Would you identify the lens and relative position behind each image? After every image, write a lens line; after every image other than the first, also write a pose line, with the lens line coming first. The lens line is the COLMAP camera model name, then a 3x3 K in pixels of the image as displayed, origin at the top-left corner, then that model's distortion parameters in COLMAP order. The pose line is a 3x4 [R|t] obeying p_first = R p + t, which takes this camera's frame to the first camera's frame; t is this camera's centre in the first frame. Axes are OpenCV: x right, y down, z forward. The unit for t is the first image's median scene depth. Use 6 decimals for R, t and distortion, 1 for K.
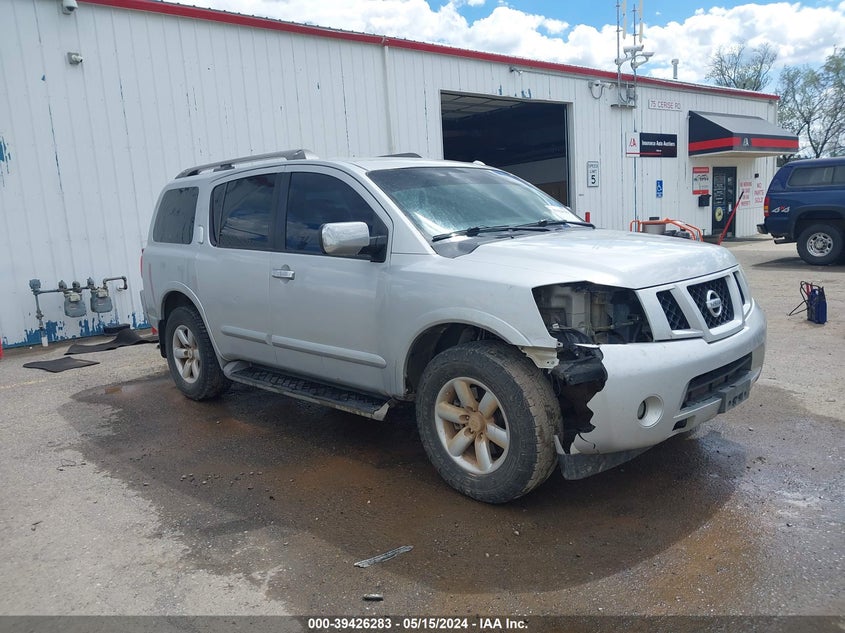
lens RADIAL K [[686.3, 0, 417.5], [0, 686.3, 317.8], [0, 0, 1]] dist [0.004757, 0.003840]
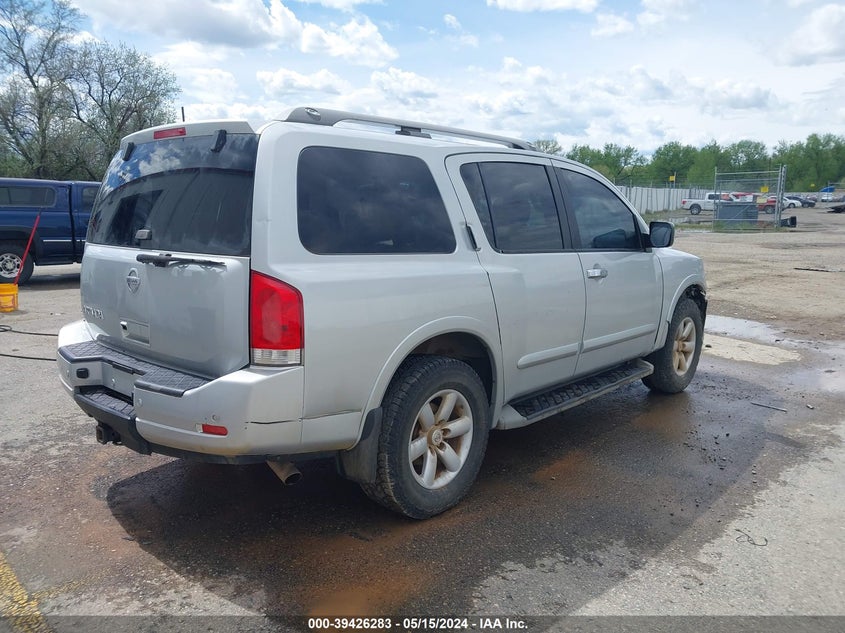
lens RADIAL K [[686.3, 0, 417.5], [0, 686.3, 317.8], [0, 0, 1]] dist [0.004757, 0.003840]
pose [[-0.085454, -0.103581, 0.990943, -1.034635], [0.152057, 0.981575, 0.115714, -0.138039], [-0.984671, 0.160568, -0.068130, 1.192248]]
